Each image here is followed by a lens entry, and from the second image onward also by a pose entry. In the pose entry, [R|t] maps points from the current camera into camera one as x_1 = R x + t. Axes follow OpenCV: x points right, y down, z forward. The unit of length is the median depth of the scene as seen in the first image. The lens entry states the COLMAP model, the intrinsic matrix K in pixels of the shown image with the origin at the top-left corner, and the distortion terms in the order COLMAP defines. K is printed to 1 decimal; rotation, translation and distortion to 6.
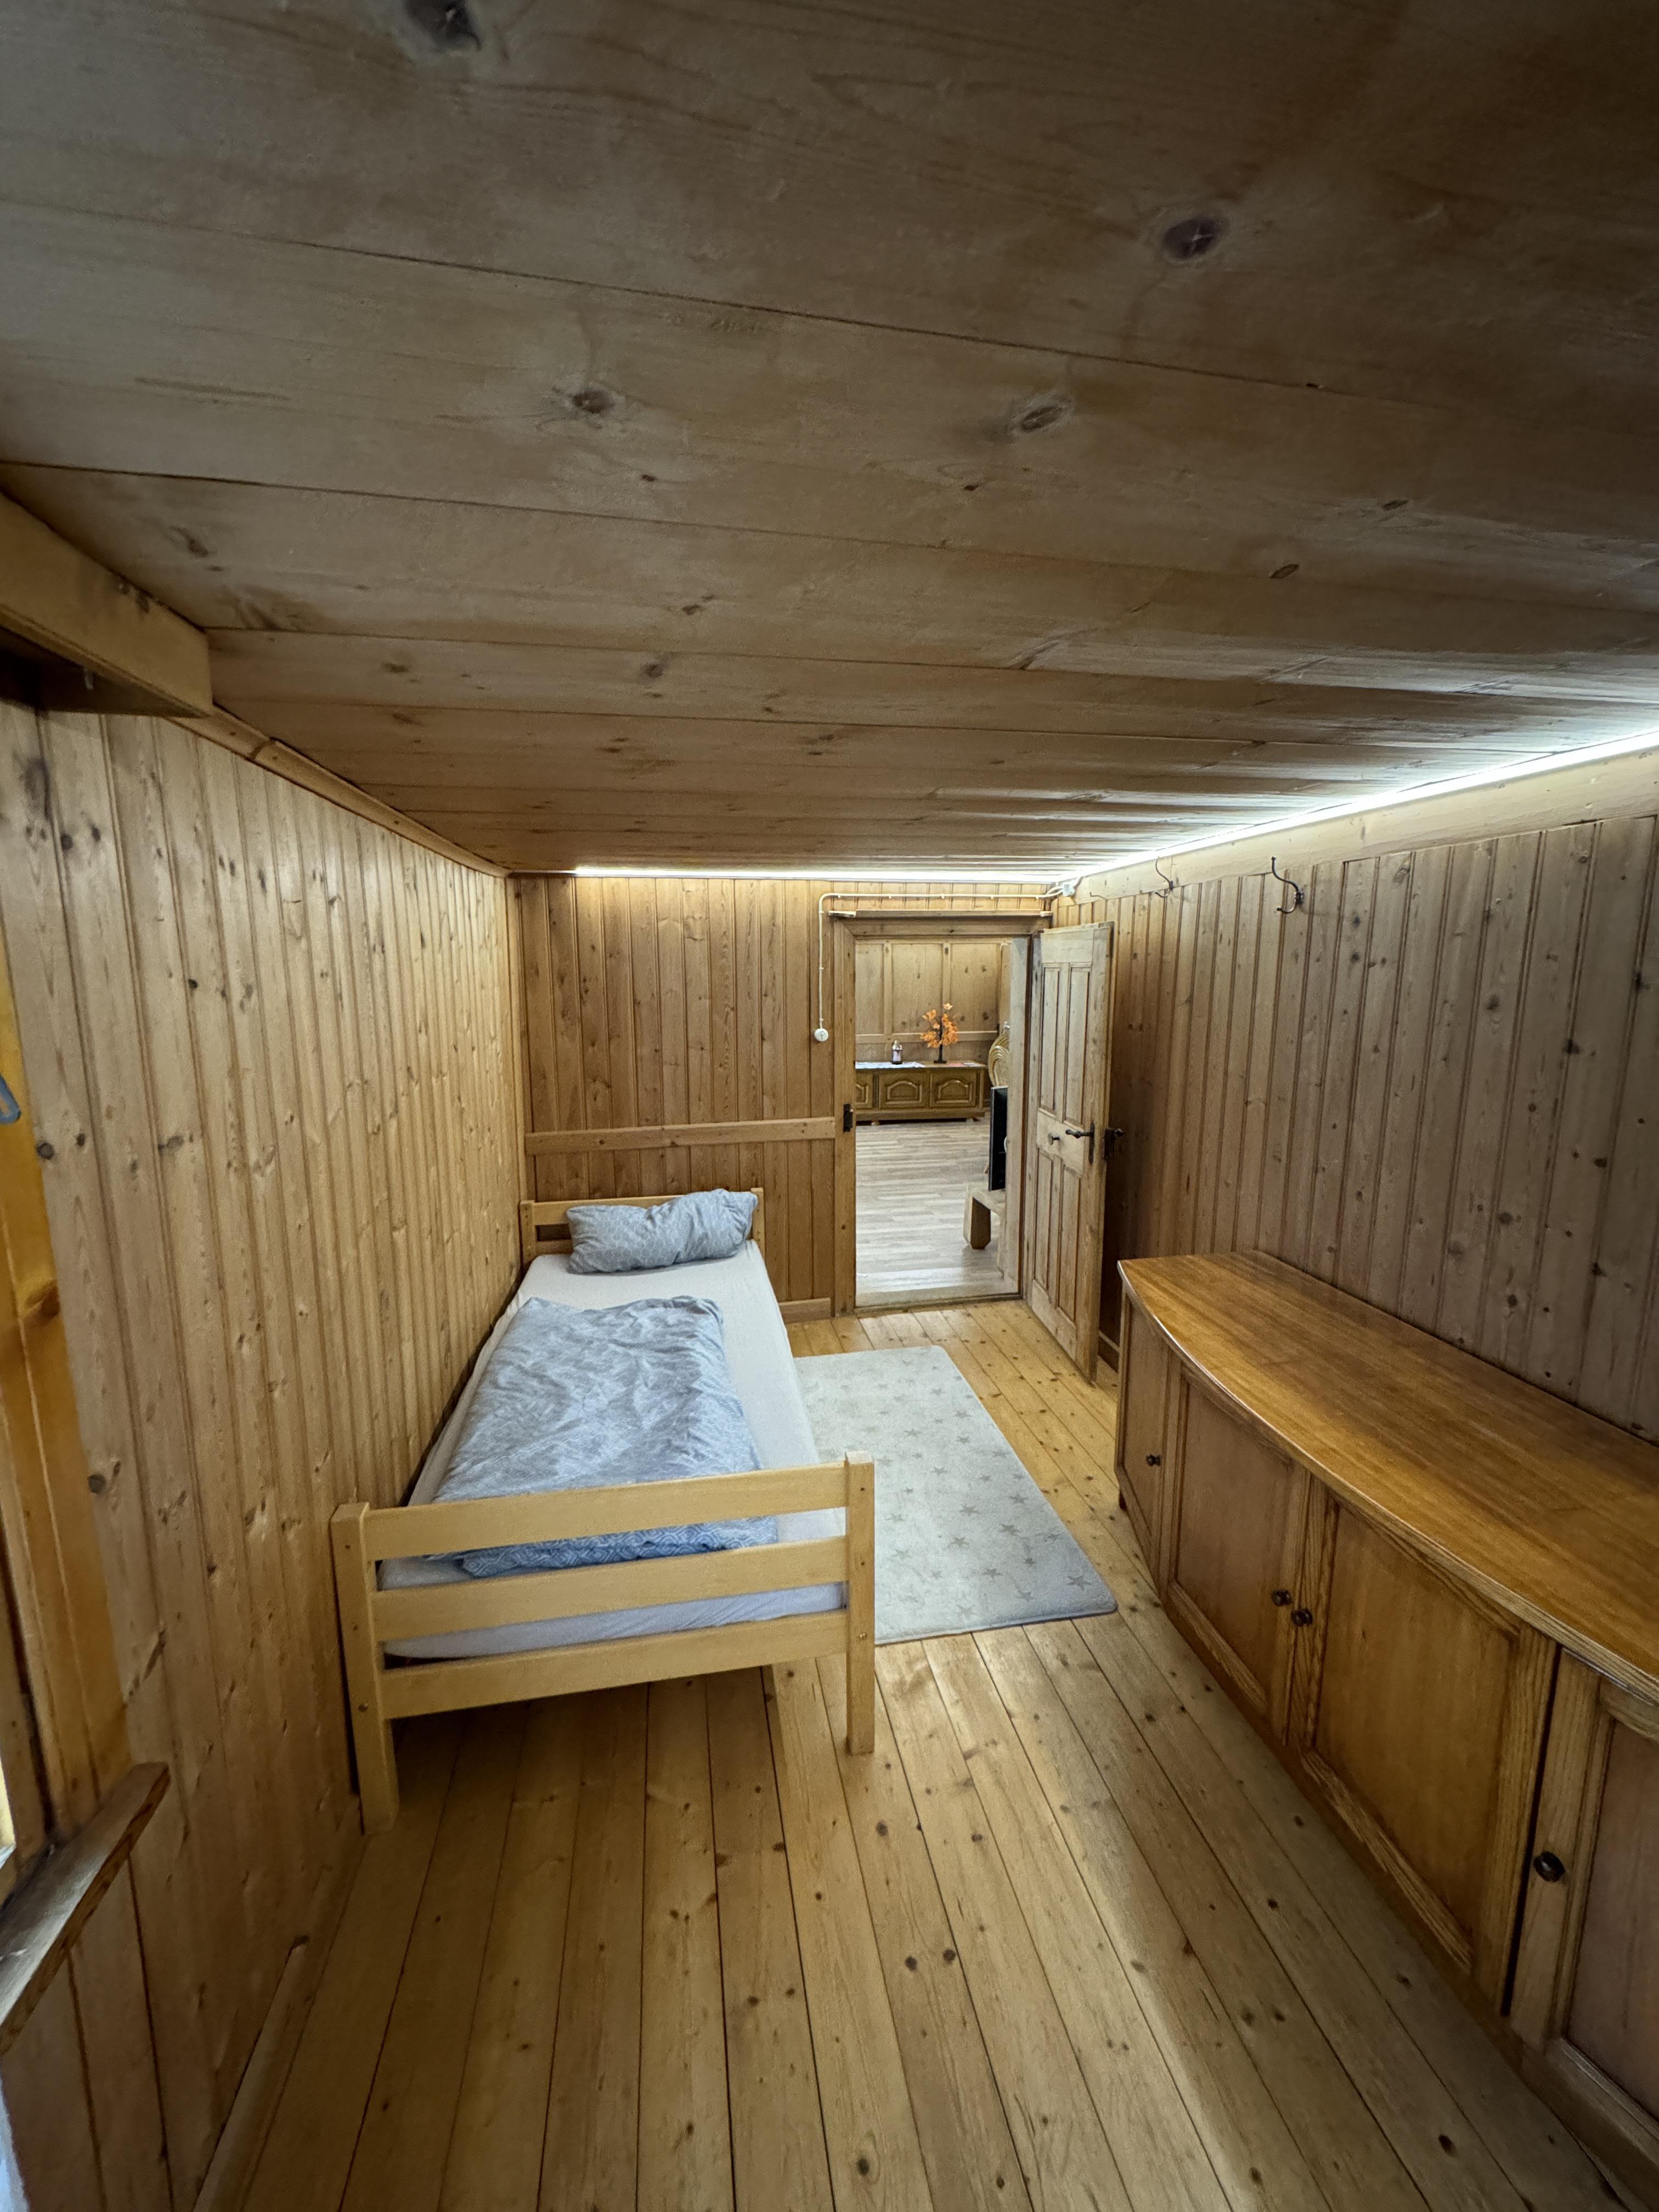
lens RADIAL K [[879.8, 0, 827.9], [0, 879.8, 1103.2], [0, 0, 1]] dist [-0.003009, 0.000223]
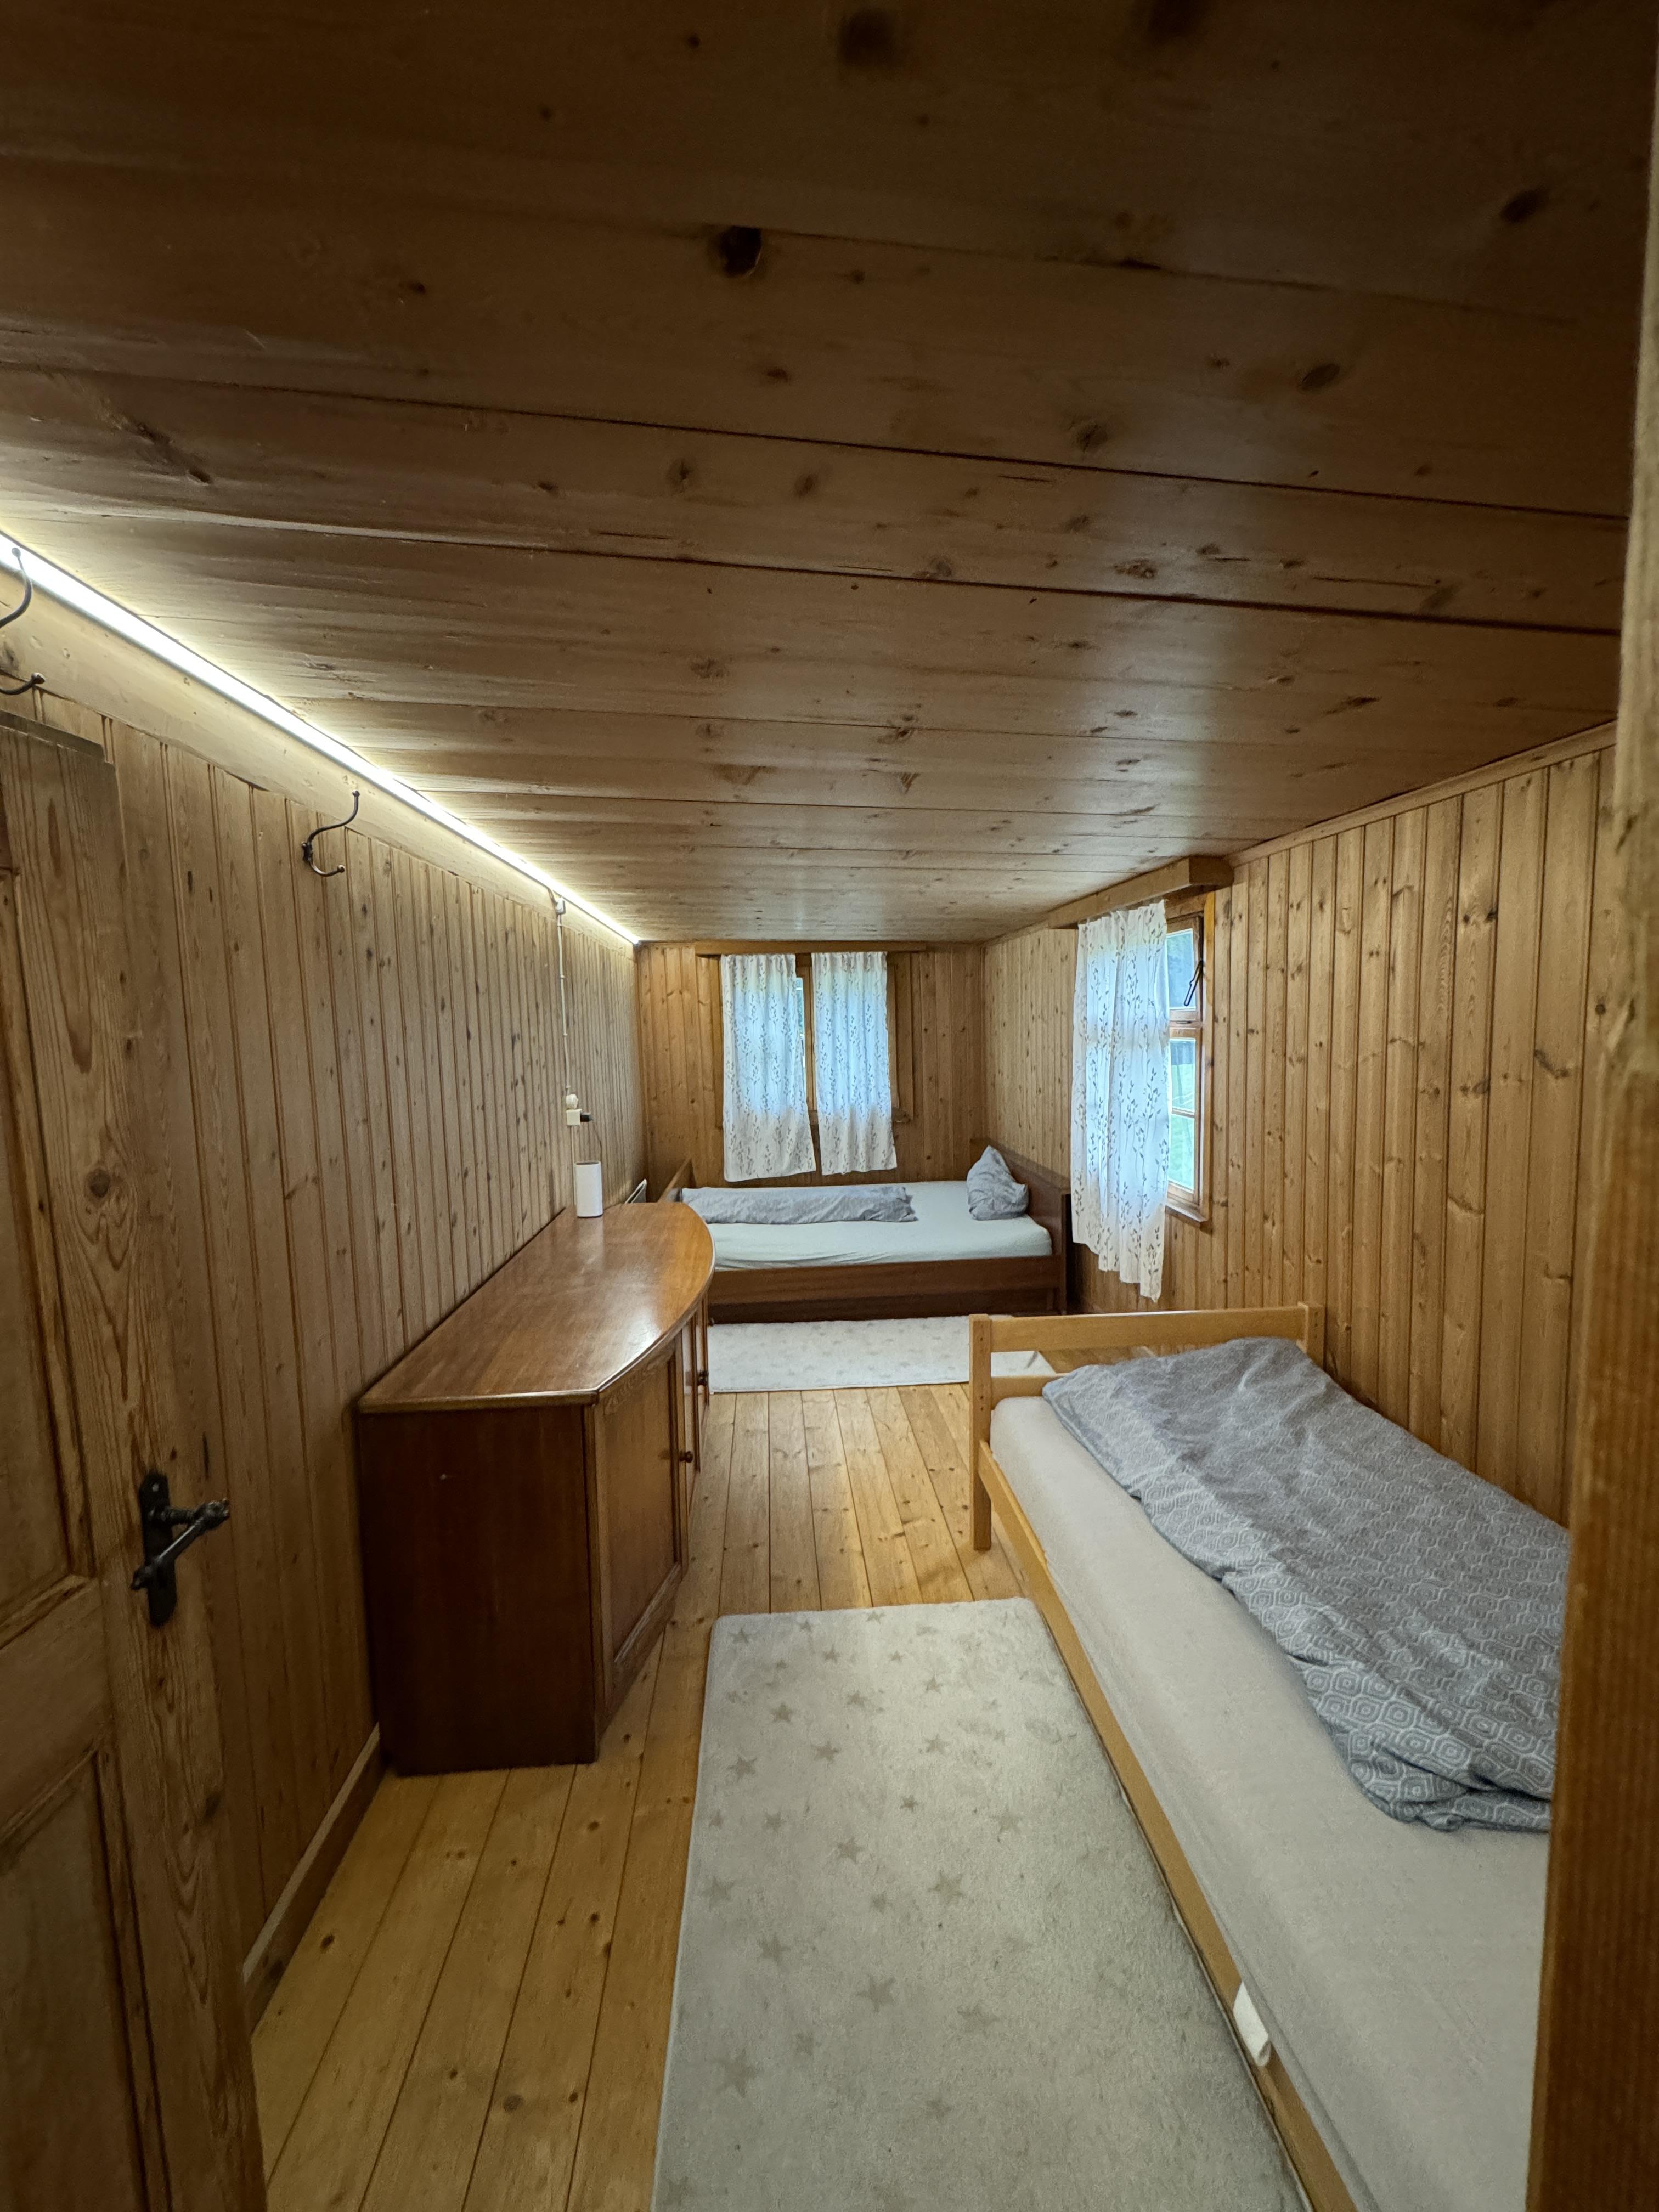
lens RADIAL K [[879.8, 0, 827.9], [0, 879.8, 1103.2], [0, 0, 1]] dist [-0.003009, 0.000223]
pose [[-0.993590, 0.012644, 0.112337, 0.119451], [0.041096, 0.966135, 0.254743, -0.289228], [-0.105311, 0.257727, -0.960462, 2.335755]]
